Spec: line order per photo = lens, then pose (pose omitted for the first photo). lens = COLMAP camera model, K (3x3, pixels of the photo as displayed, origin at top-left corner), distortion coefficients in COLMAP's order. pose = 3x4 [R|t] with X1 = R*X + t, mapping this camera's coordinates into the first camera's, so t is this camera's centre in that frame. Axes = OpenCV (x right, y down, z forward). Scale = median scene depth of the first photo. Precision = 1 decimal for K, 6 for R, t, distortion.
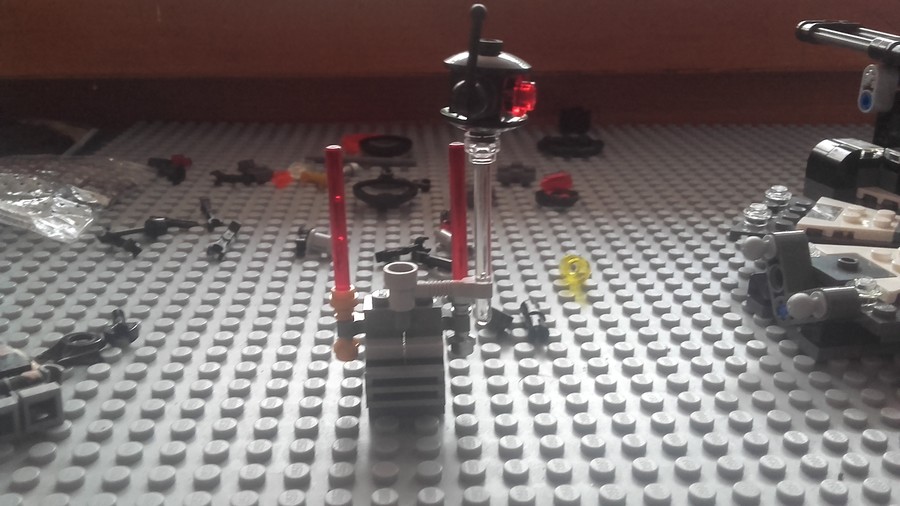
lens RADIAL K [[852.0, 0, 453.6], [0, 852.0, 259.2], [0, 0, 1]] dist [0.030369, 0.000000]
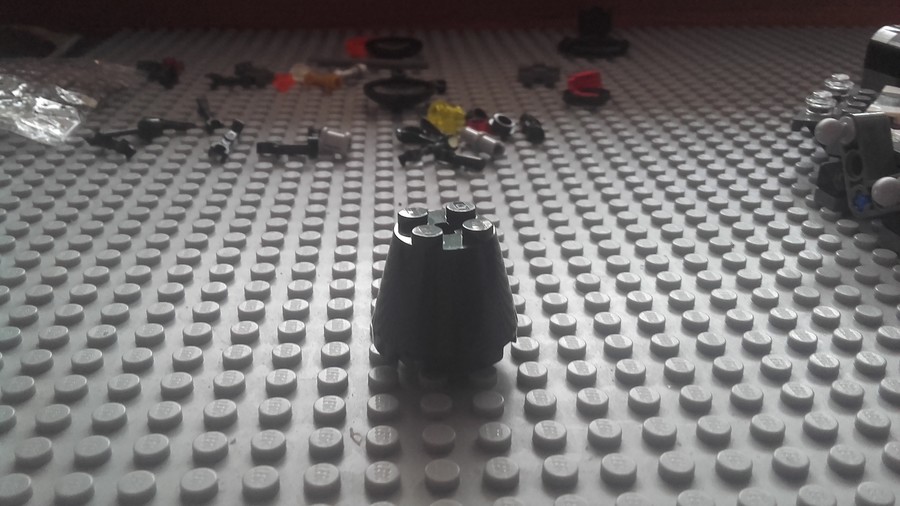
lens RADIAL K [[852.0, 0, 451.7], [0, 852.0, 257.9], [0, 0, 1]] dist [0.030369, 0.000000]
pose [[0.999853, -0.009617, 0.014167, -0.043597], [0.008612, 0.997554, 0.069364, 0.041012], [-0.014799, -0.069232, 0.997491, 0.080595]]
